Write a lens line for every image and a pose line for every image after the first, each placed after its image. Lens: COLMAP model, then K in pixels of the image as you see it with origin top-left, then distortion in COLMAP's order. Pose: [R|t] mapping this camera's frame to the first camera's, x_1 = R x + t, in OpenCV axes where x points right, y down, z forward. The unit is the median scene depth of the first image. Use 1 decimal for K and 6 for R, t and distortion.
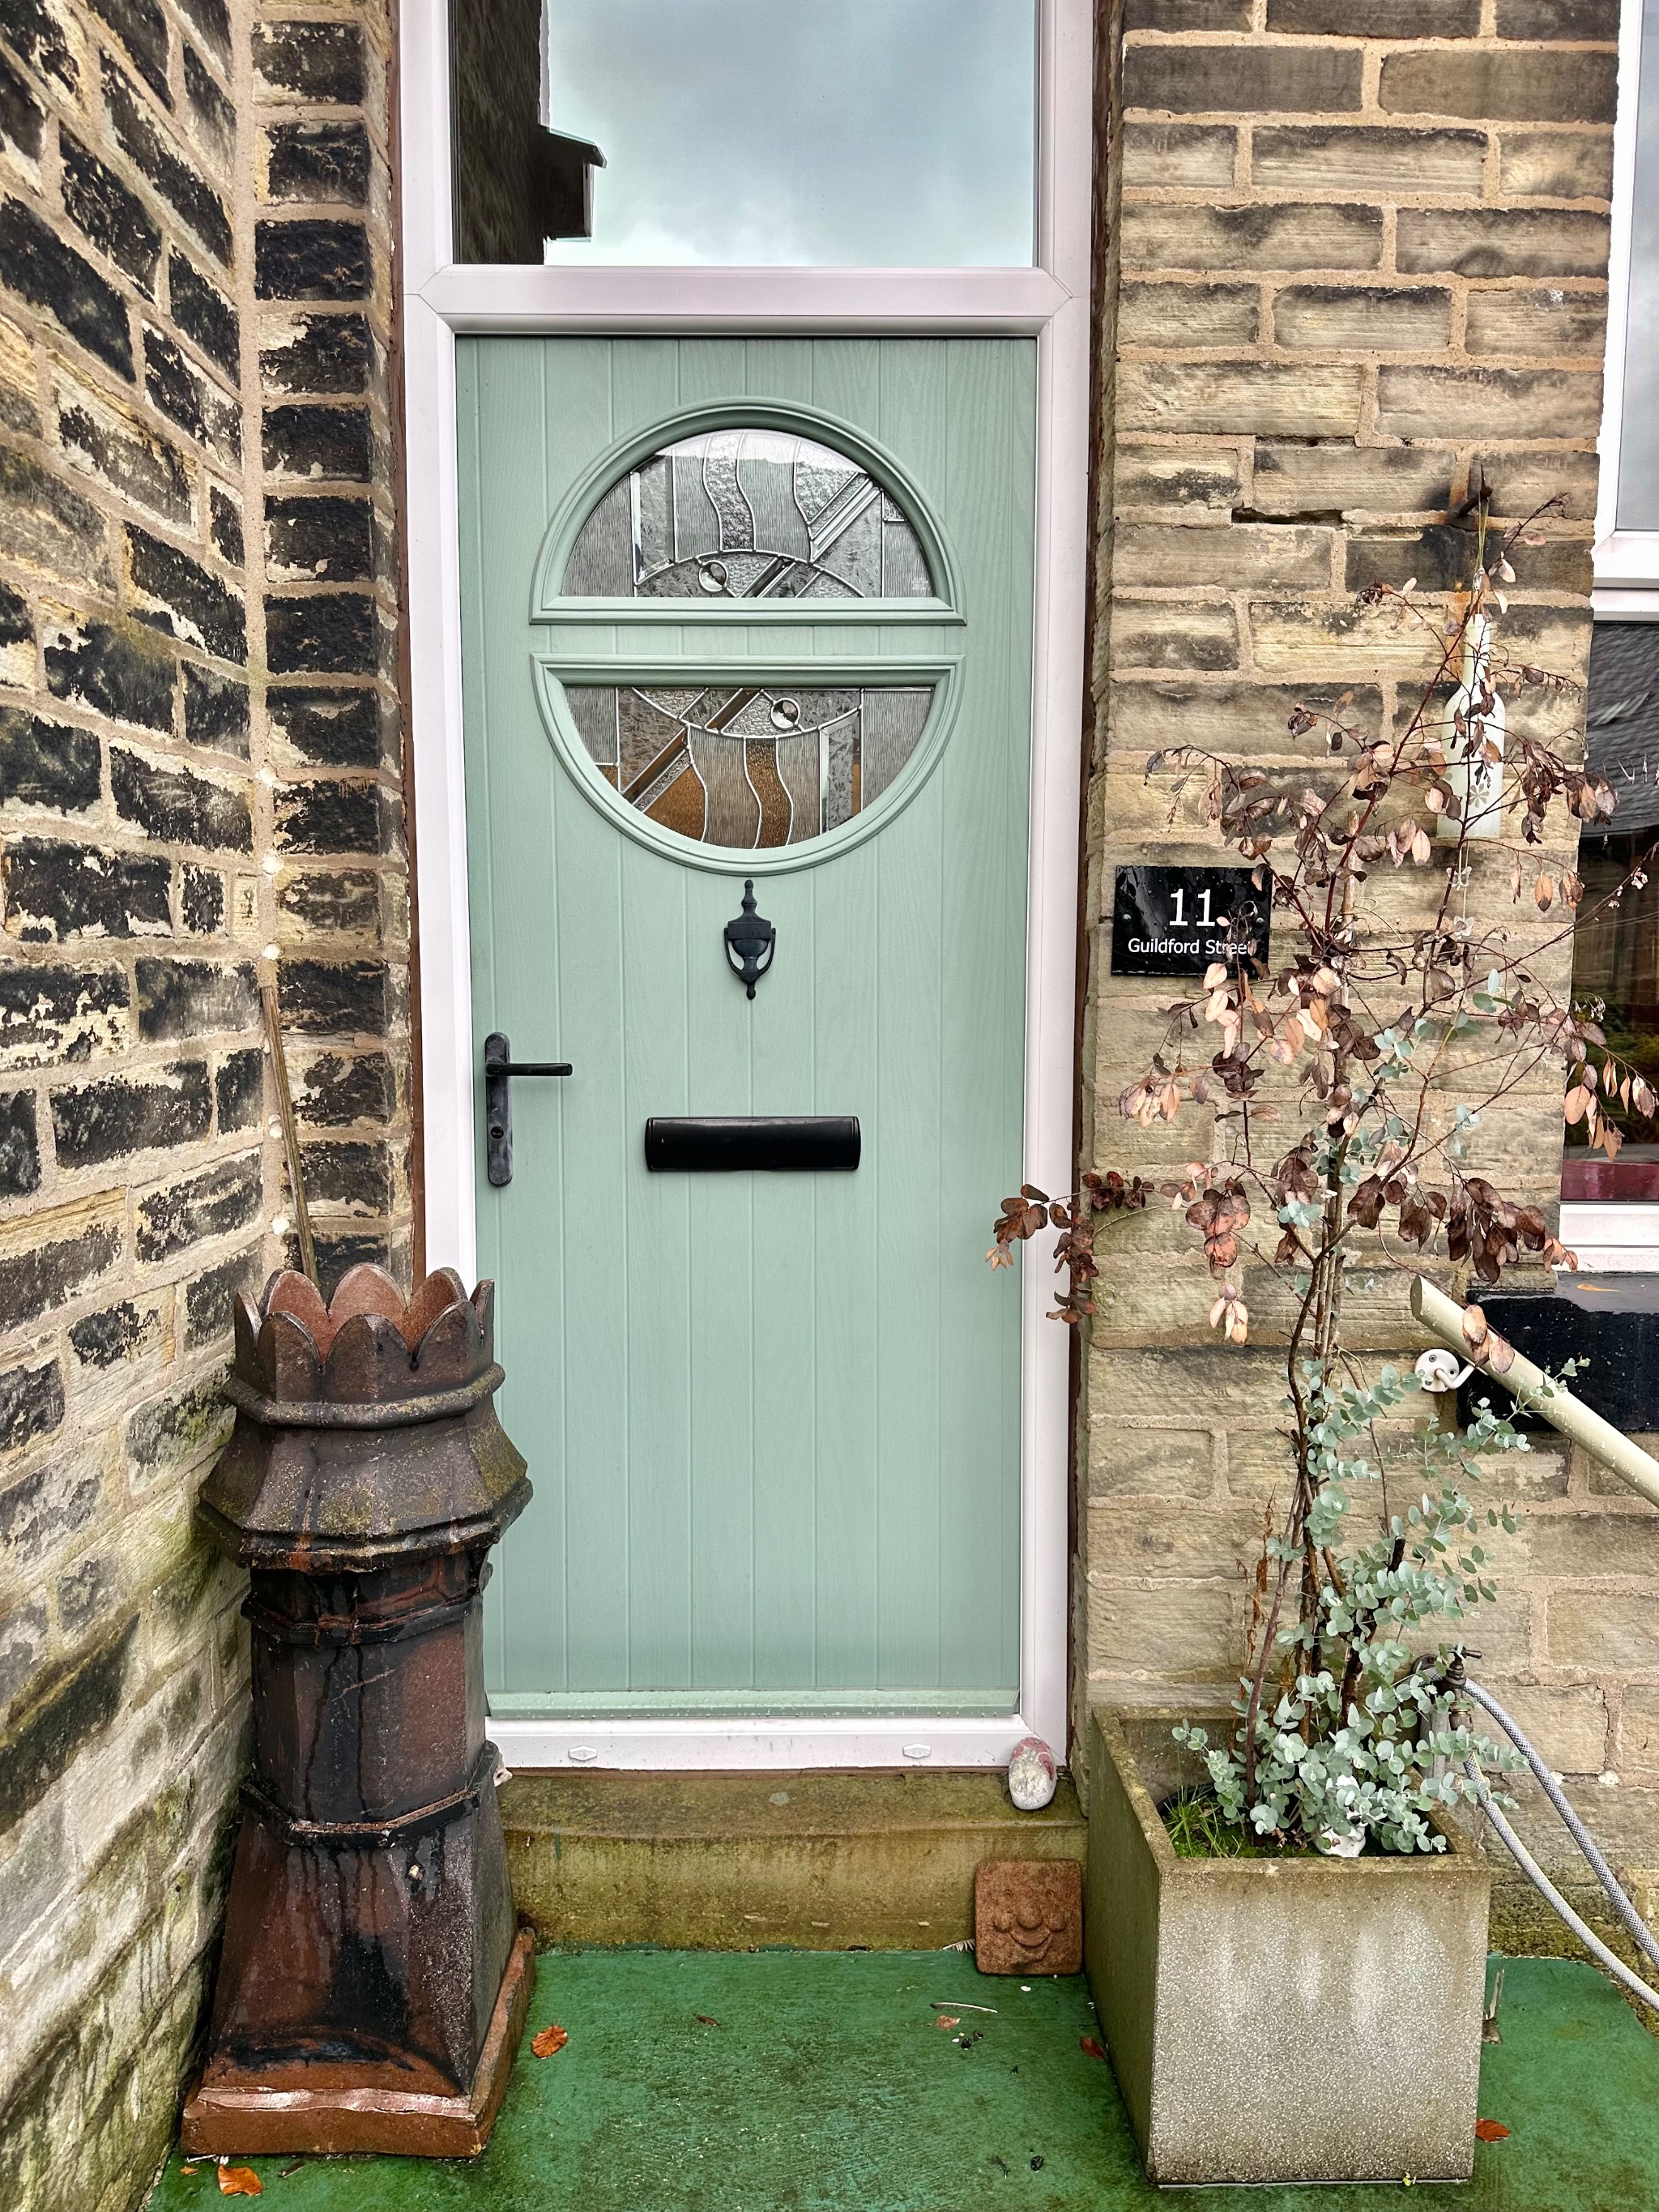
lens RADIAL K [[1559.3, 0, 834.5], [0, 1559.3, 1107.5], [0, 0, 1]] dist [0.040455, -0.059071]
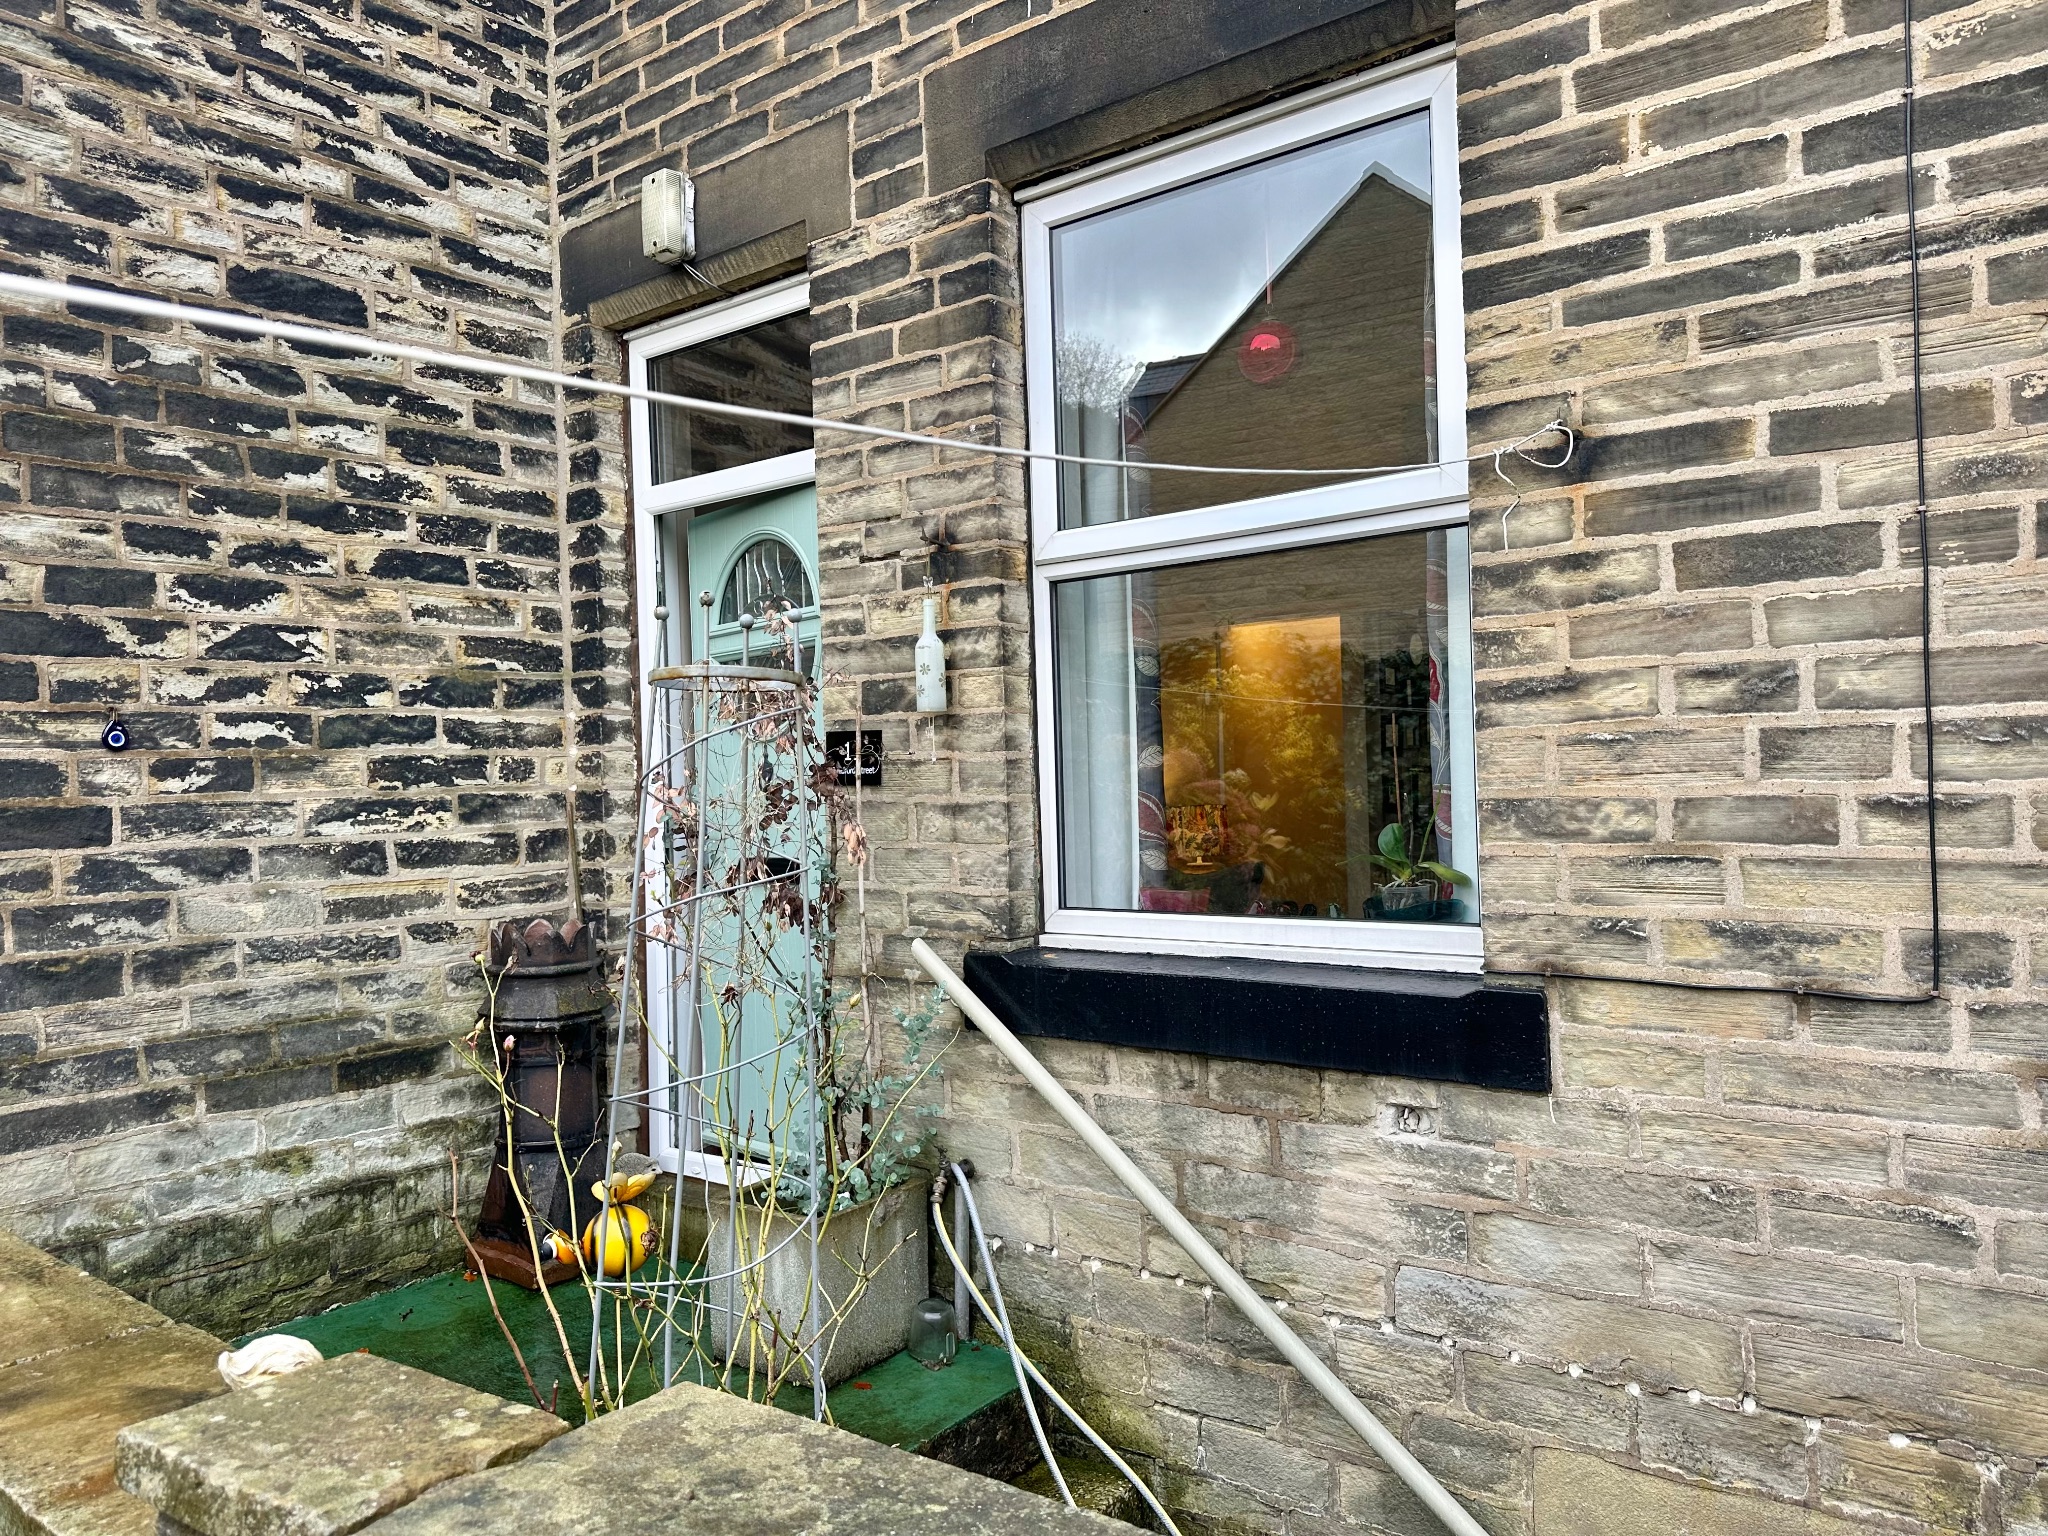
lens RADIAL K [[1424.5, 0, 1031.8], [0, 1424.5, 767.5], [0, 0, 1]] dist [0.126319, -0.204390]
pose [[0.789735, -0.037410, -0.612306, 1.577697], [-0.020601, 0.995958, -0.087420, 0.048228], [0.613102, 0.081653, 0.785773, -0.301418]]
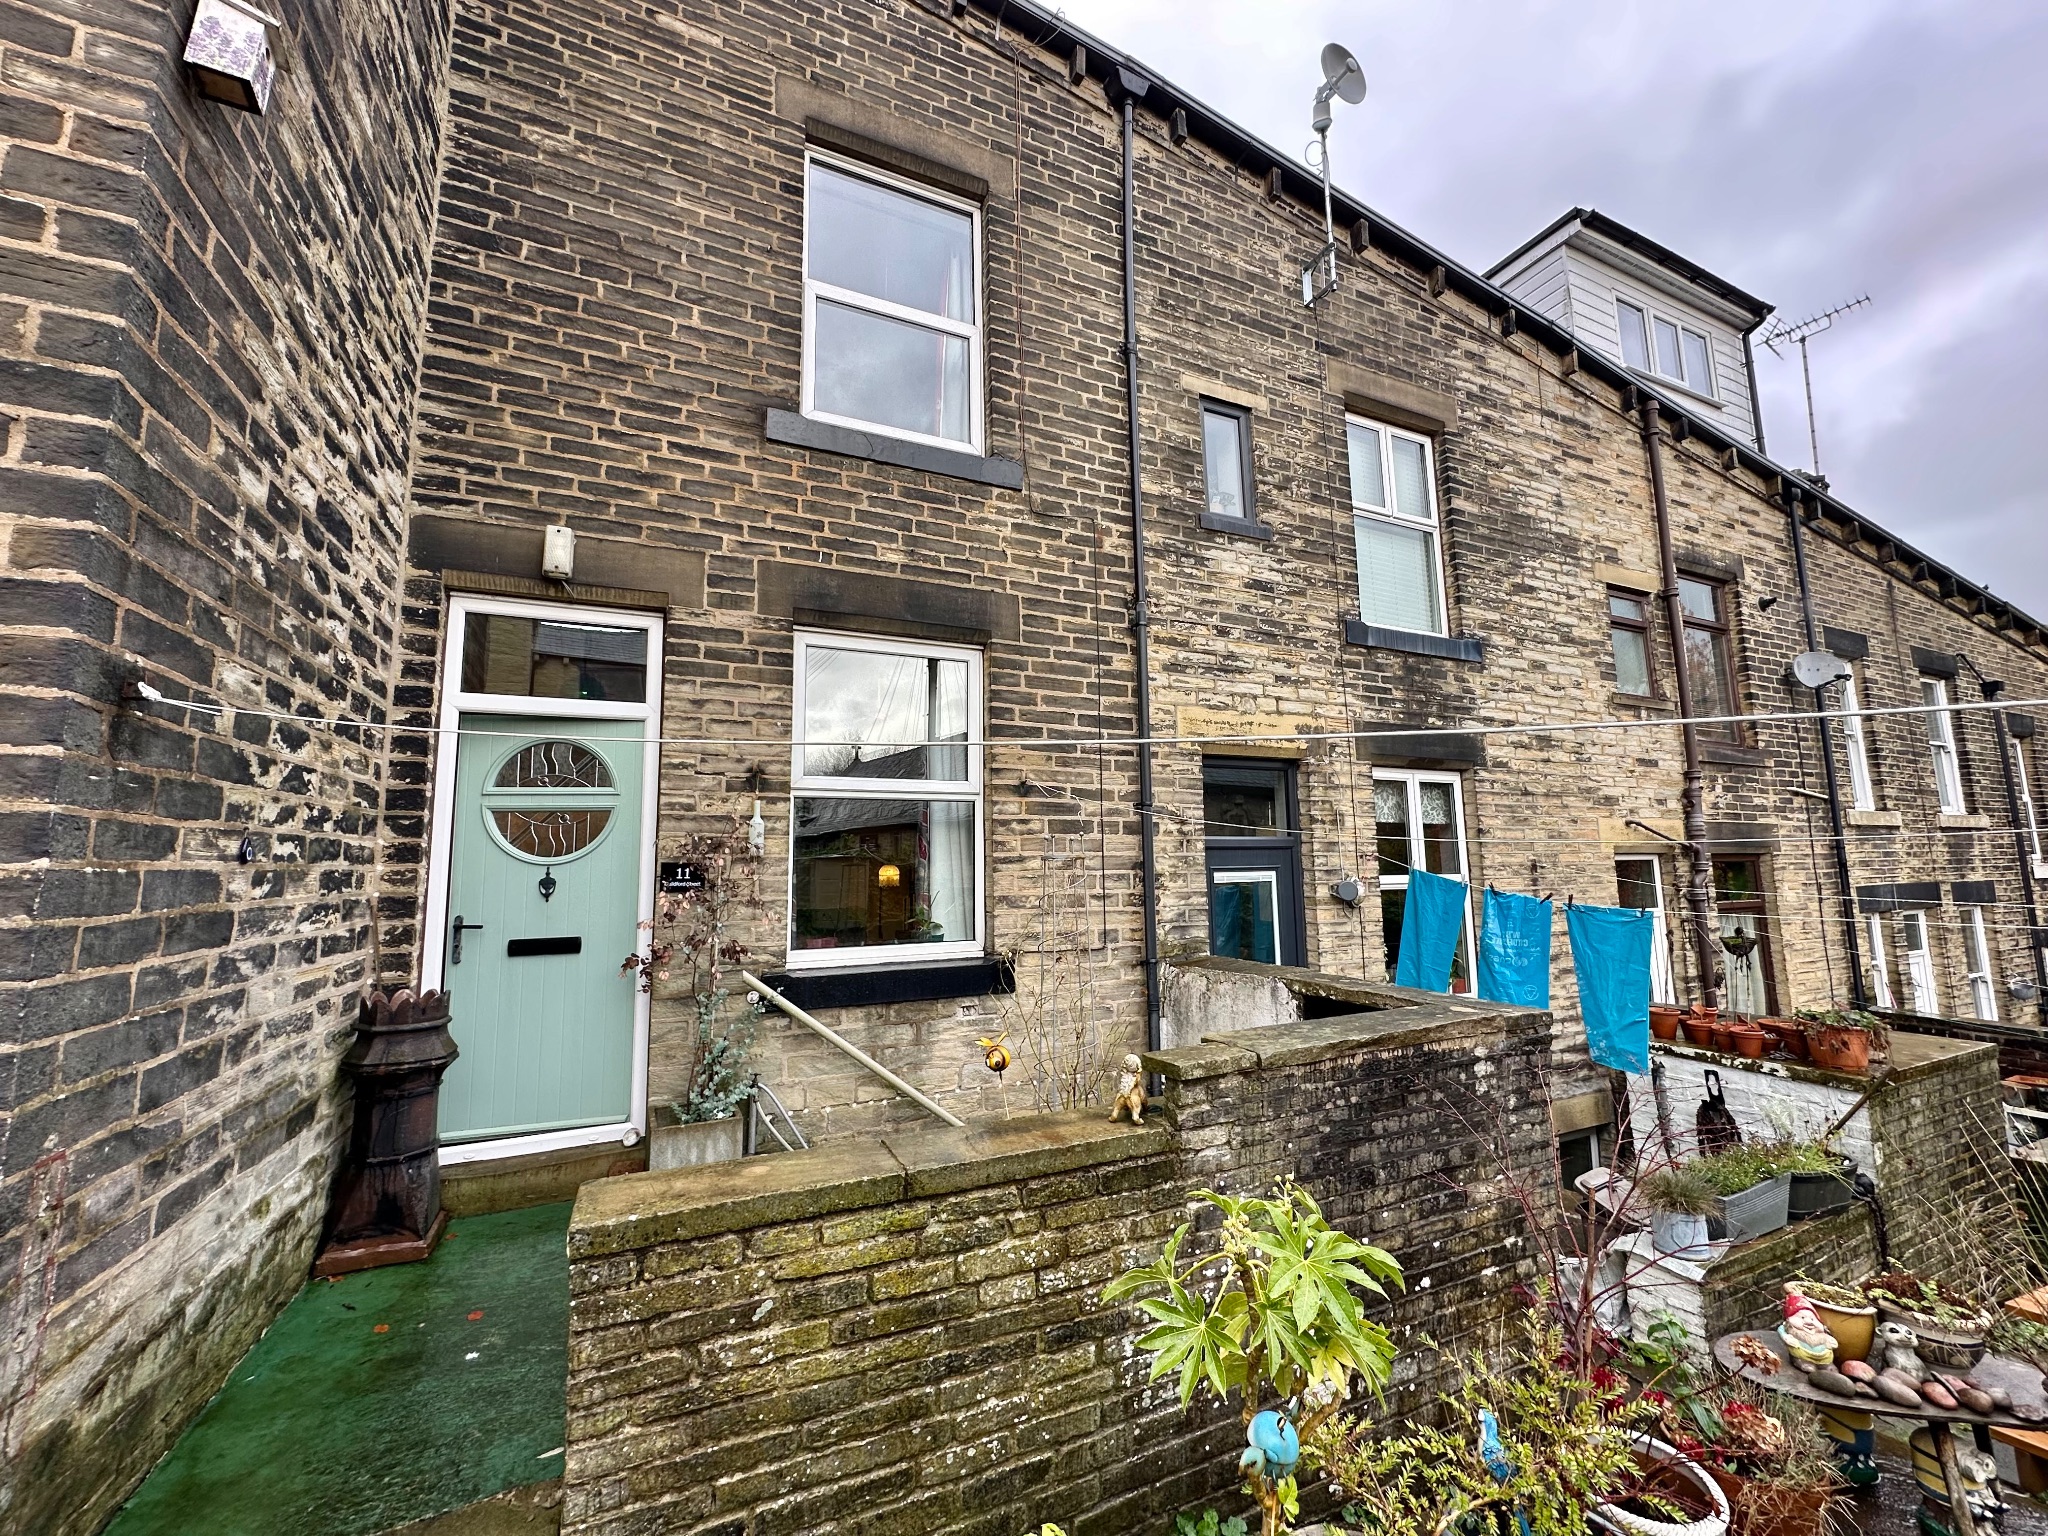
lens RADIAL K [[813.5, 0, 1026.3], [0, 813.5, 766.0], [0, 0, 1]] dist [-0.003316, -0.000251]
pose [[0.908184, 0.031721, 0.417367, 0.160781], [0.059649, 0.977139, -0.204060, 0.067114], [-0.414299, 0.210220, 0.885530, -1.148483]]
